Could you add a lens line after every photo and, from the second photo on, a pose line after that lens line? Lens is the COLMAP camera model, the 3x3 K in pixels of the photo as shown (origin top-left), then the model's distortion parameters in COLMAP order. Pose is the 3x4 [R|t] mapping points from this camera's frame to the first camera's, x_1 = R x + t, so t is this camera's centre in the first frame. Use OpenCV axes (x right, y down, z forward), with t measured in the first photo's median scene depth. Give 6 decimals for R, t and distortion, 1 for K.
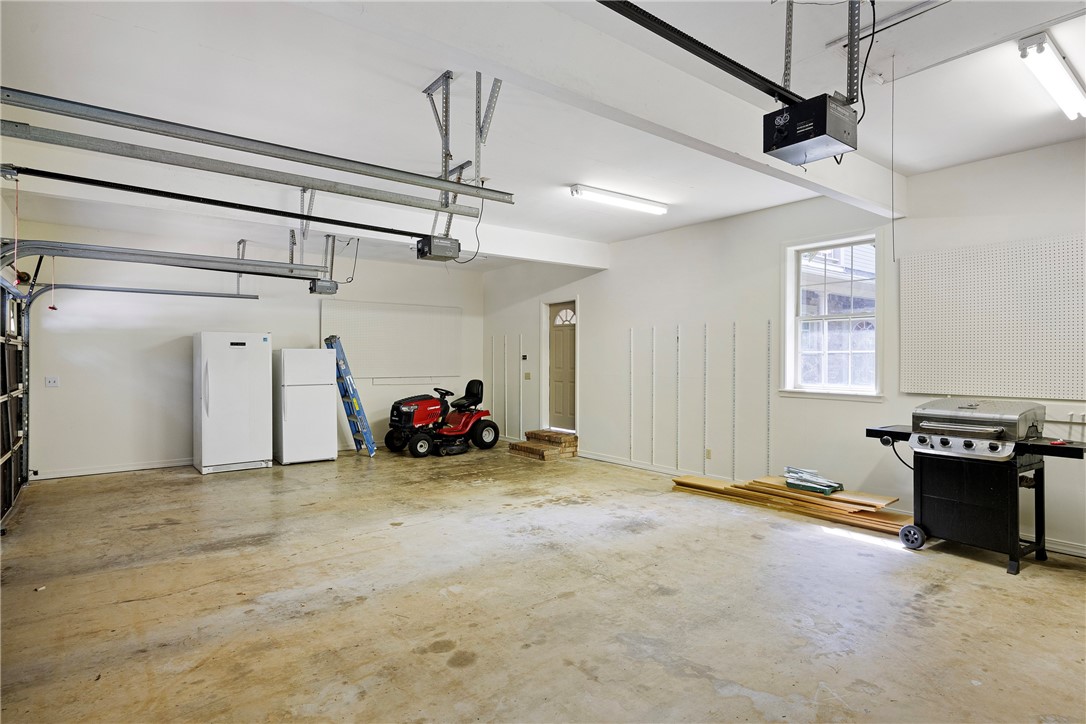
lens RADIAL K [[580.7, 0, 543.0], [0, 580.7, 362.0], [0, 0, 1]] dist [-0.005995, -0.000843]
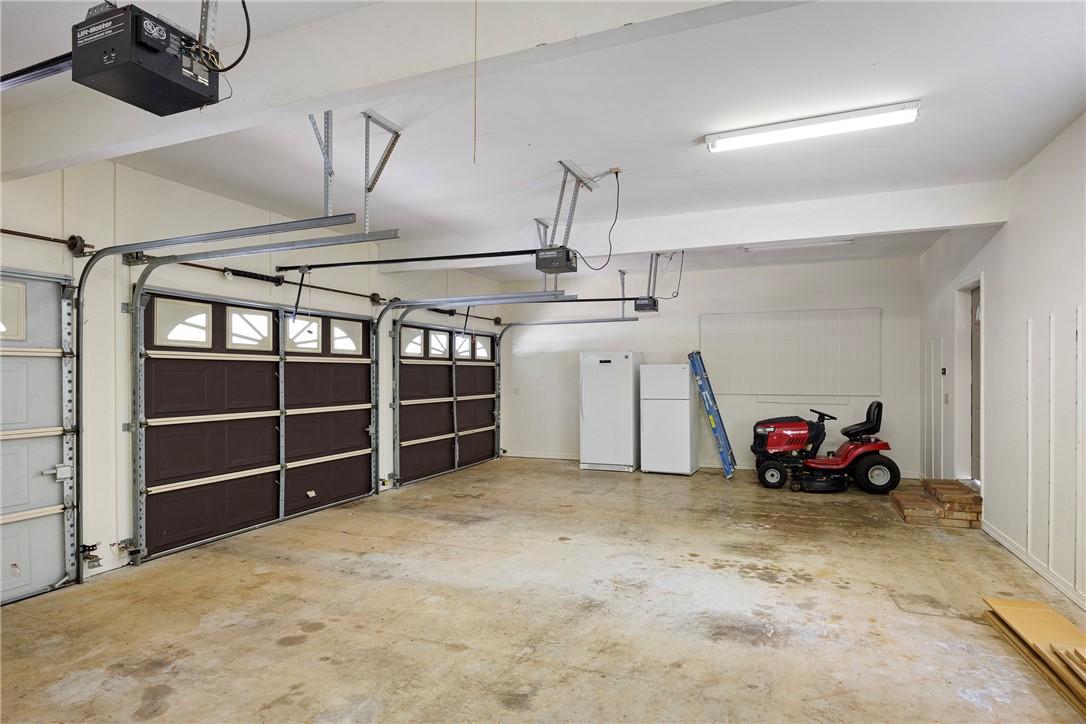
lens RADIAL K [[568.6, 0, 545.9], [0, 568.6, 374.7], [0, 0, 1]] dist [-0.006013, -0.001238]
pose [[0.500718, -0.000380, -0.865611, 0.565248], [-0.001788, 0.999997, -0.001474, -0.004100], [0.865609, 0.002286, 0.500716, 0.460334]]
